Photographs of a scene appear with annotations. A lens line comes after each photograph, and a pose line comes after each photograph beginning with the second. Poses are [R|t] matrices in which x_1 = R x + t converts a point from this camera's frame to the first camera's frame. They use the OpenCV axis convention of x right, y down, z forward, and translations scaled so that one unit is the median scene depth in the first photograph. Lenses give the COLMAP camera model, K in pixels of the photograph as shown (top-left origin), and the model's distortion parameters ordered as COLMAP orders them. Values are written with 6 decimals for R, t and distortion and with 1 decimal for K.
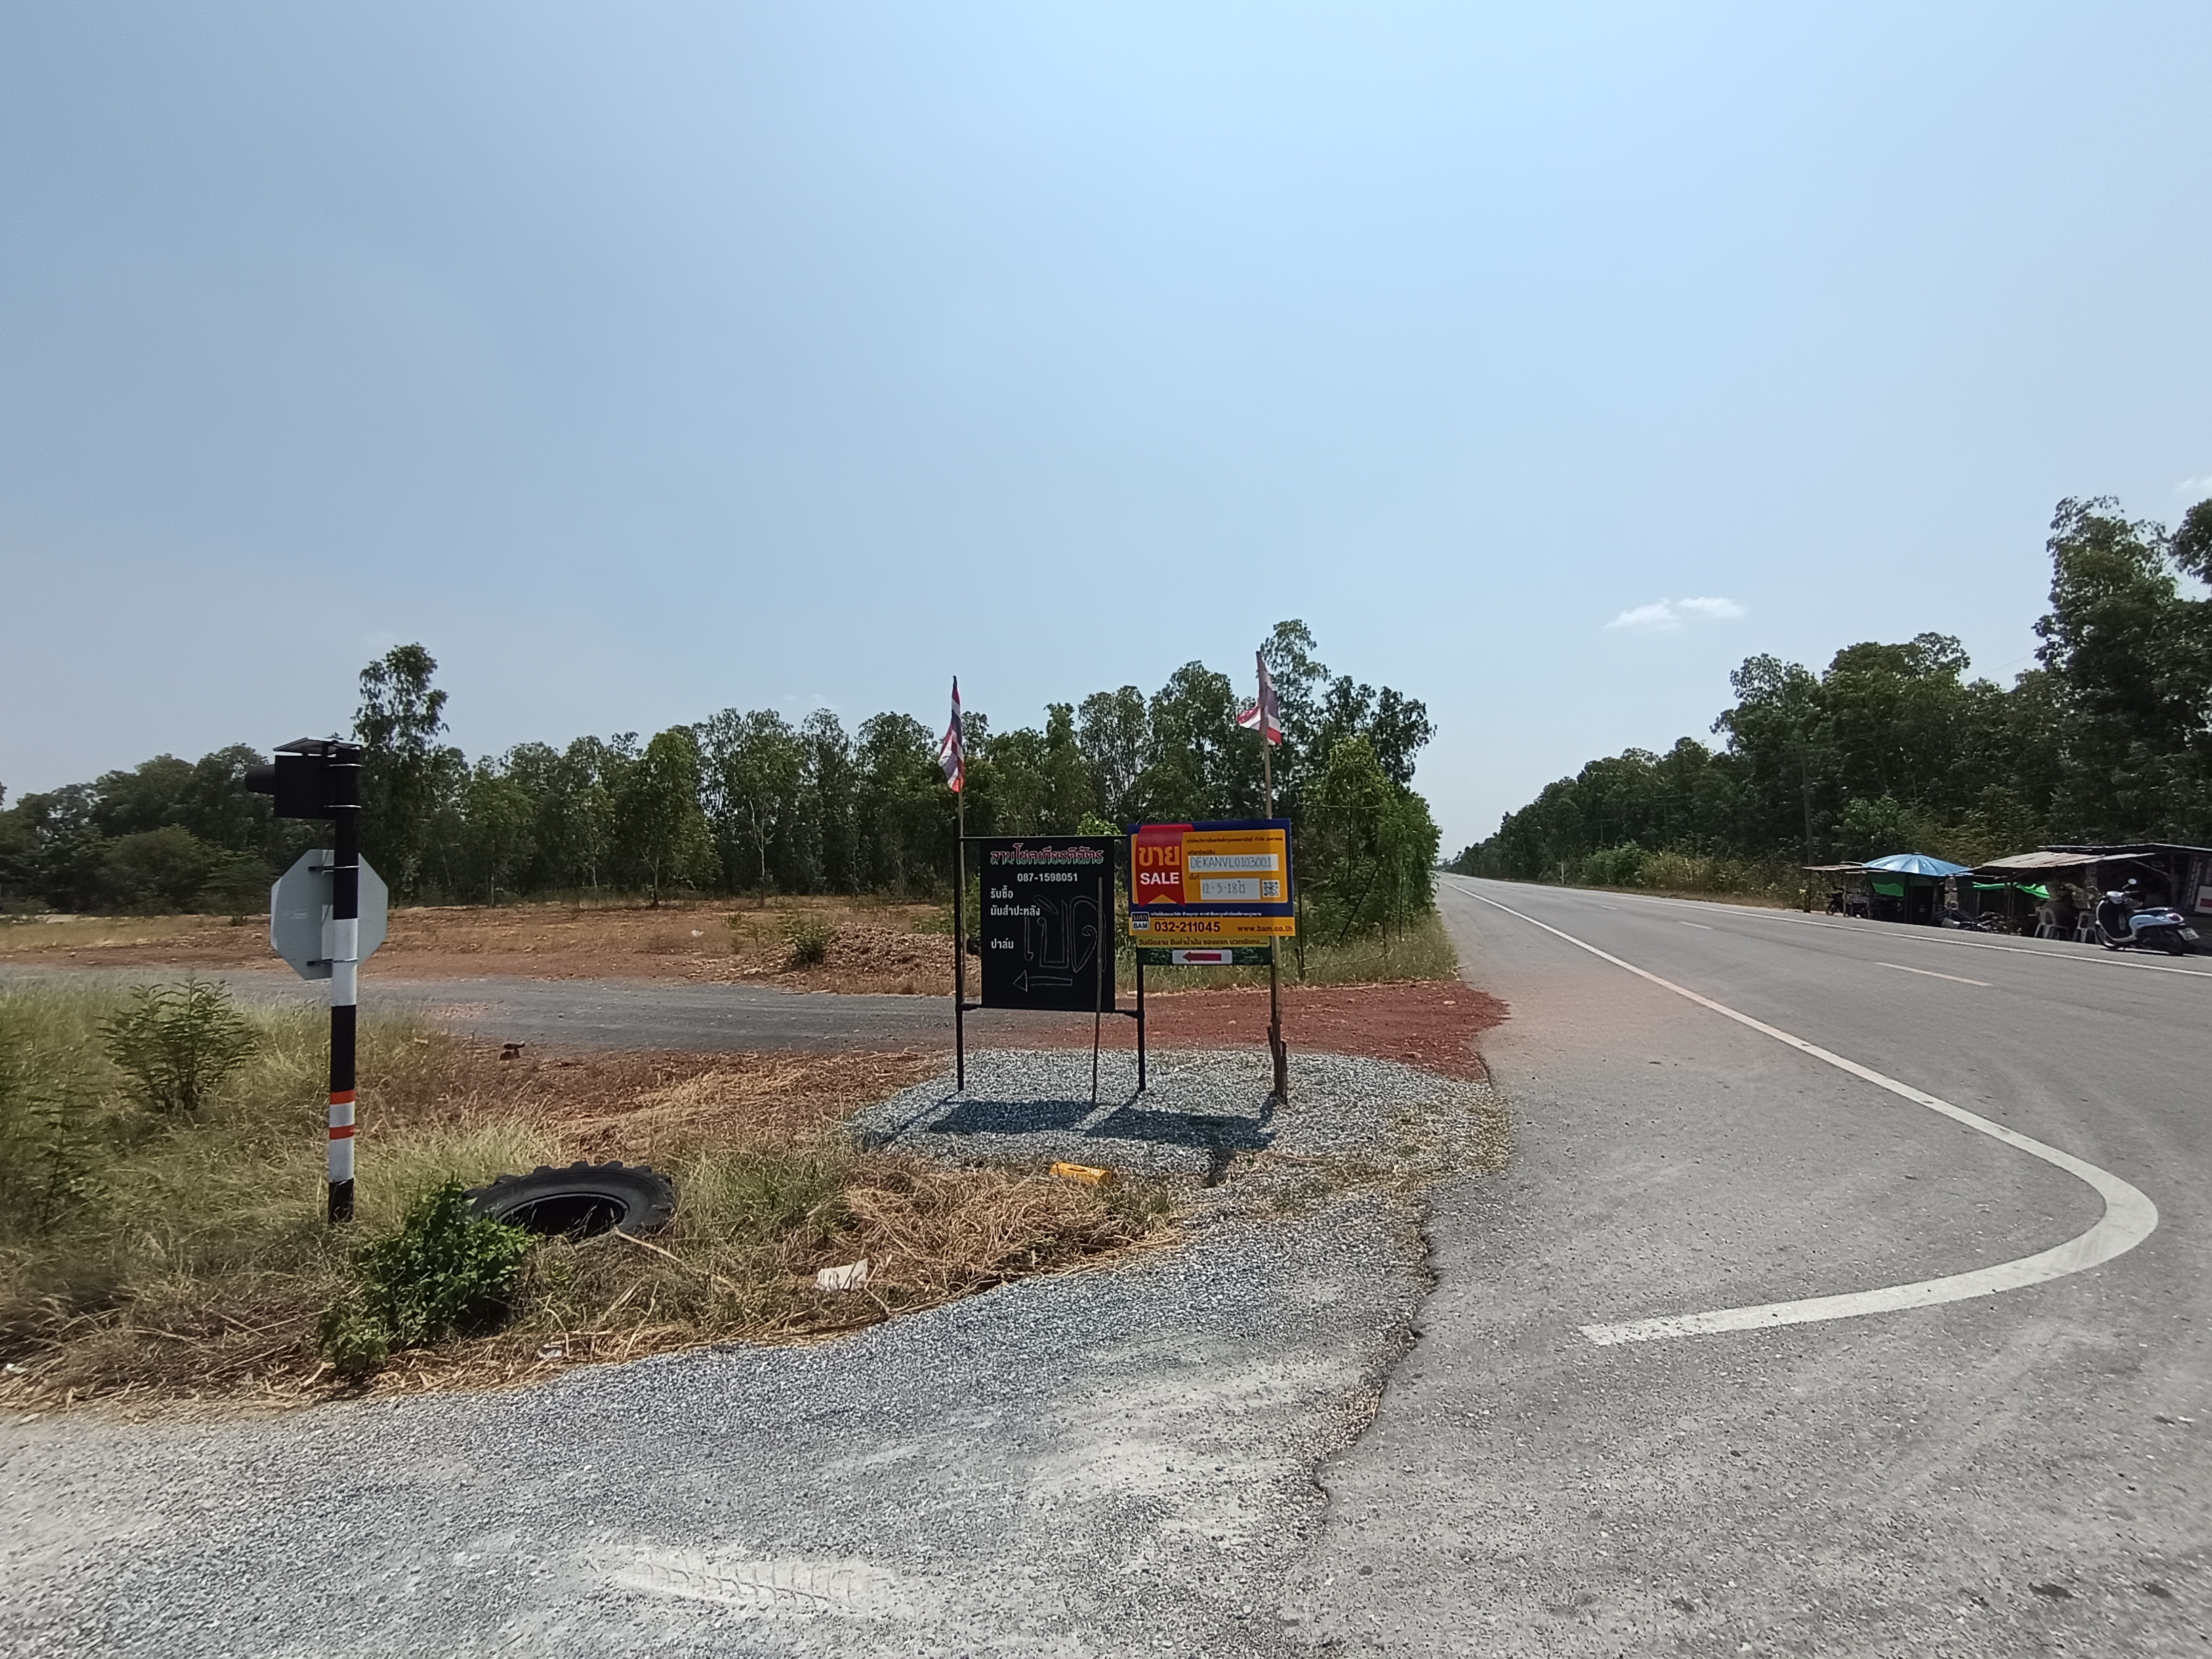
lens RADIAL K [[1009.2, 0, 1106.0], [0, 1009.2, 843.6], [0, 0, 1]] dist [-0.009408, -0.000124]
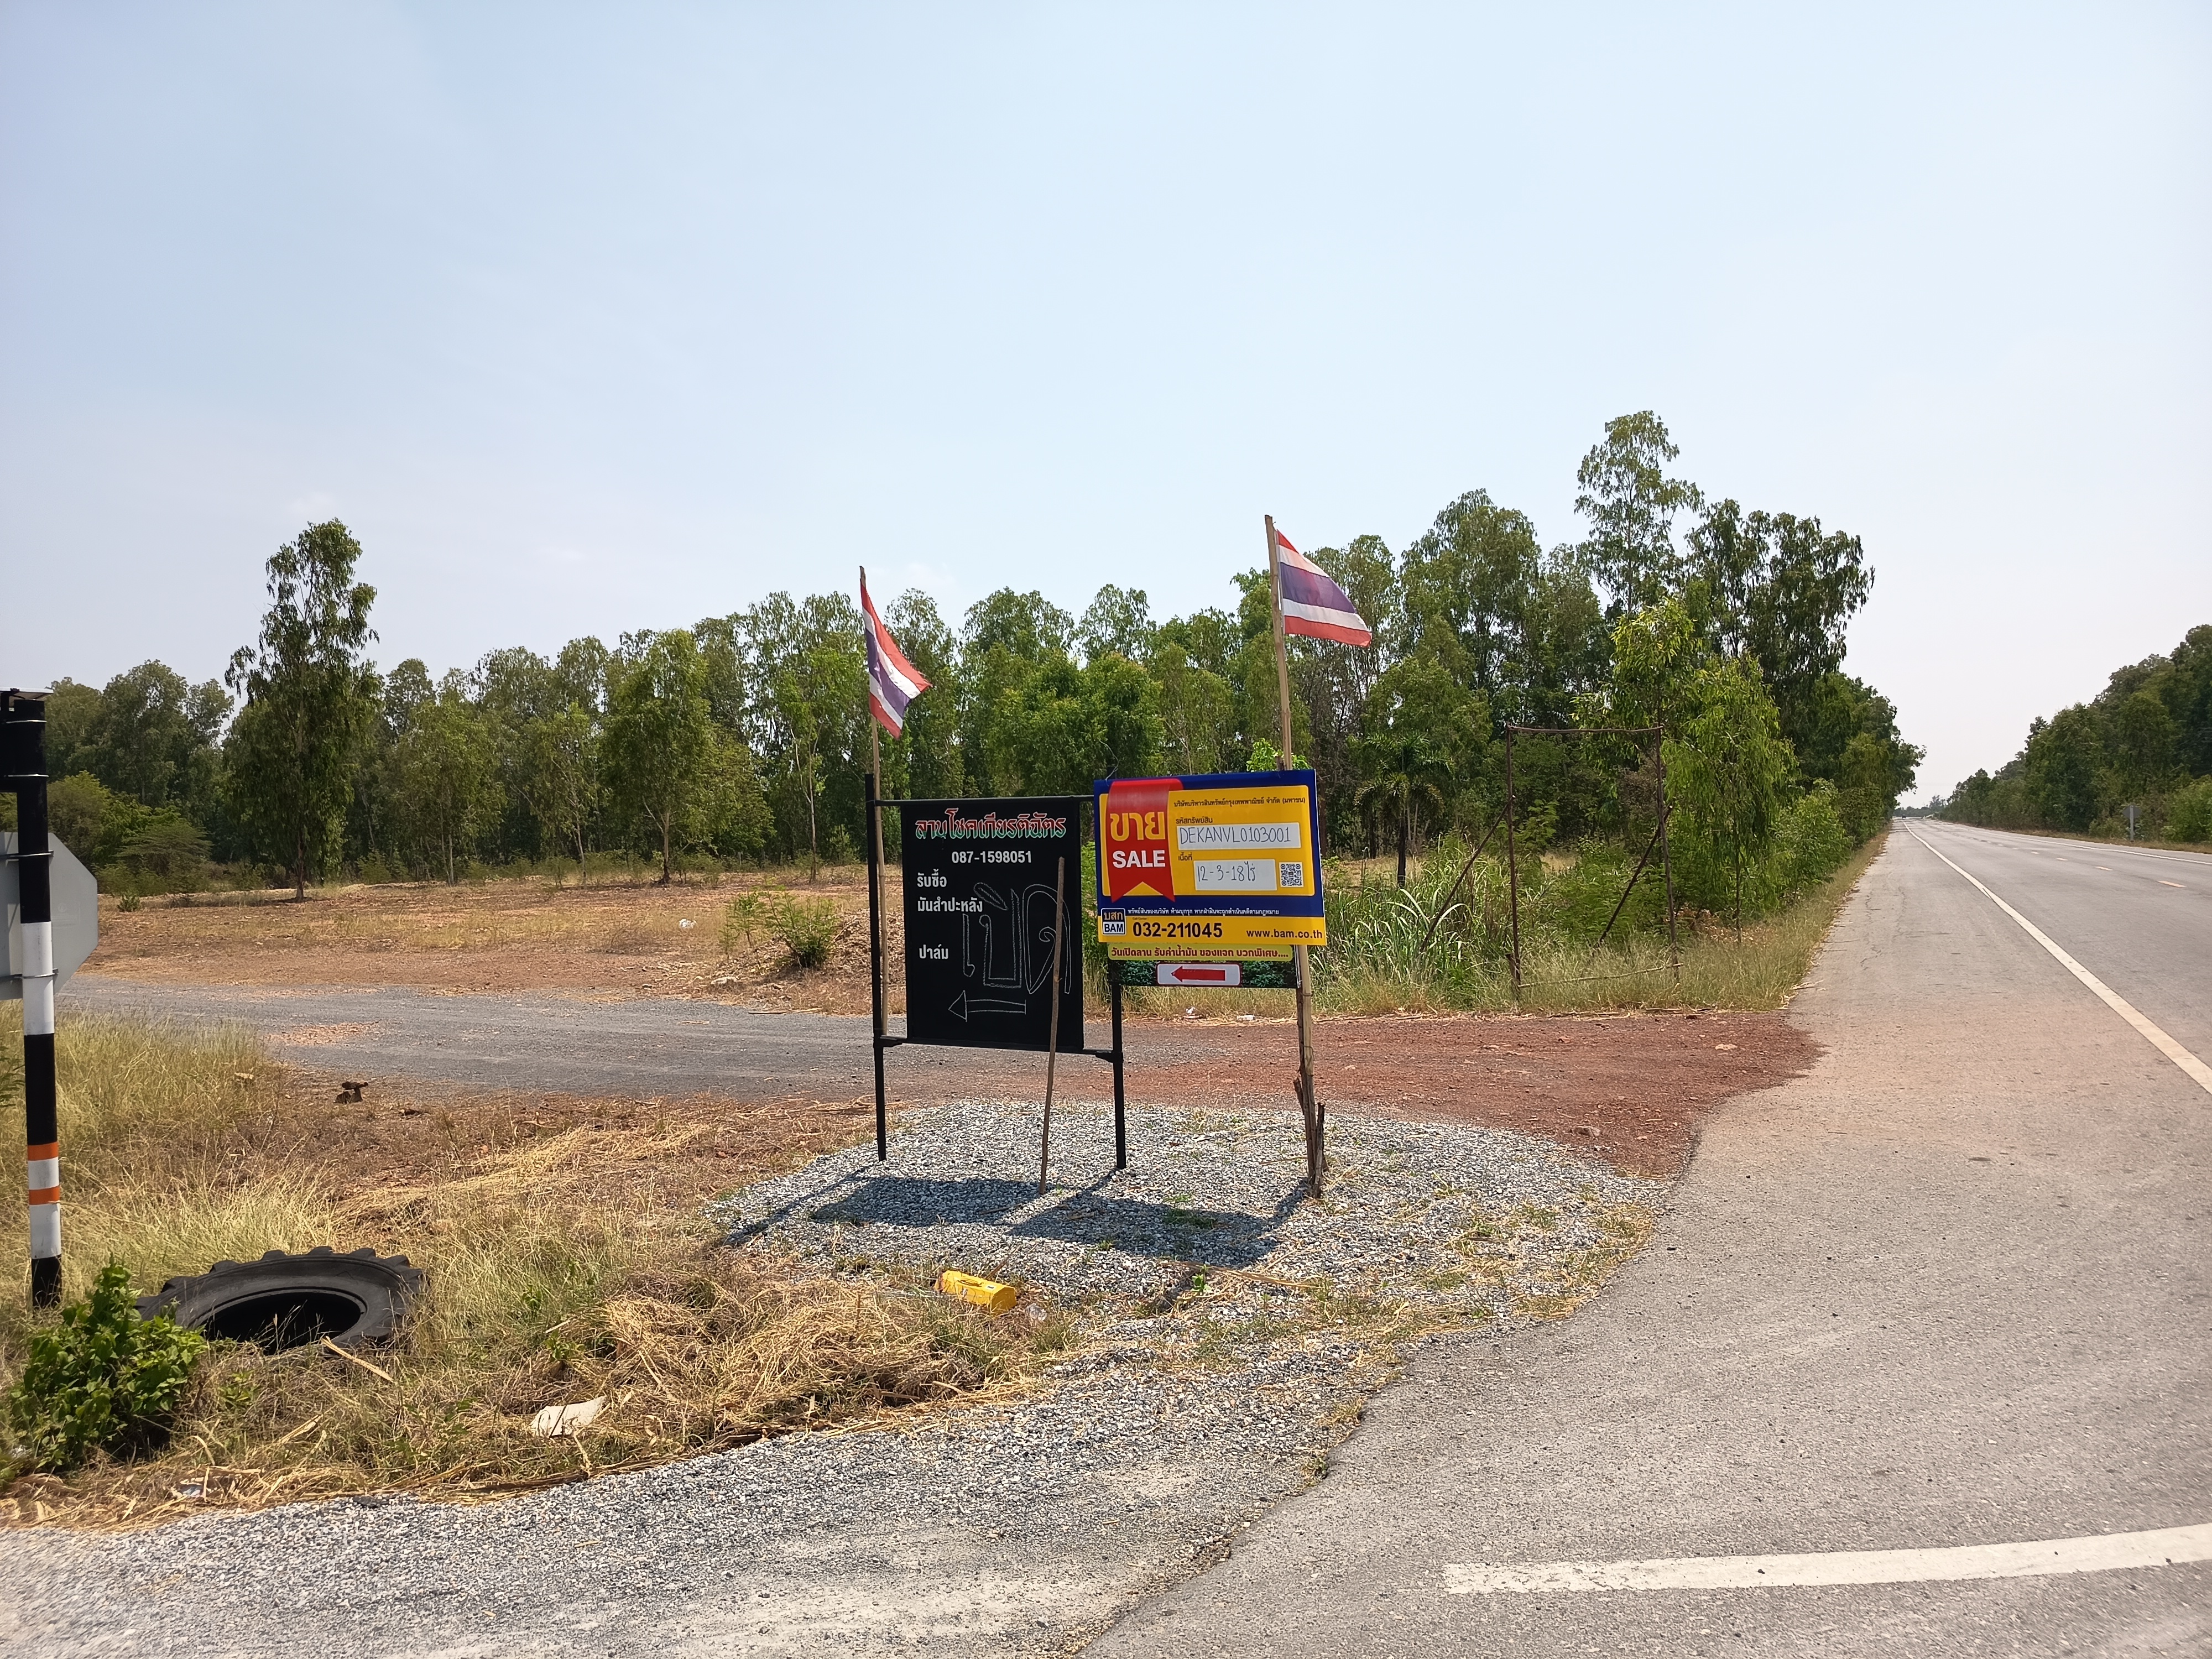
lens RADIAL K [[1537.9, 0, 1113.7], [0, 1537.9, 825.9], [0, 0, 1]] dist [0.141251, -0.196933]
pose [[0.981622, -0.008437, -0.190647, 0.224233], [0.014494, 0.999433, 0.030399, -0.018737], [0.190283, -0.032604, 0.981188, -0.020452]]
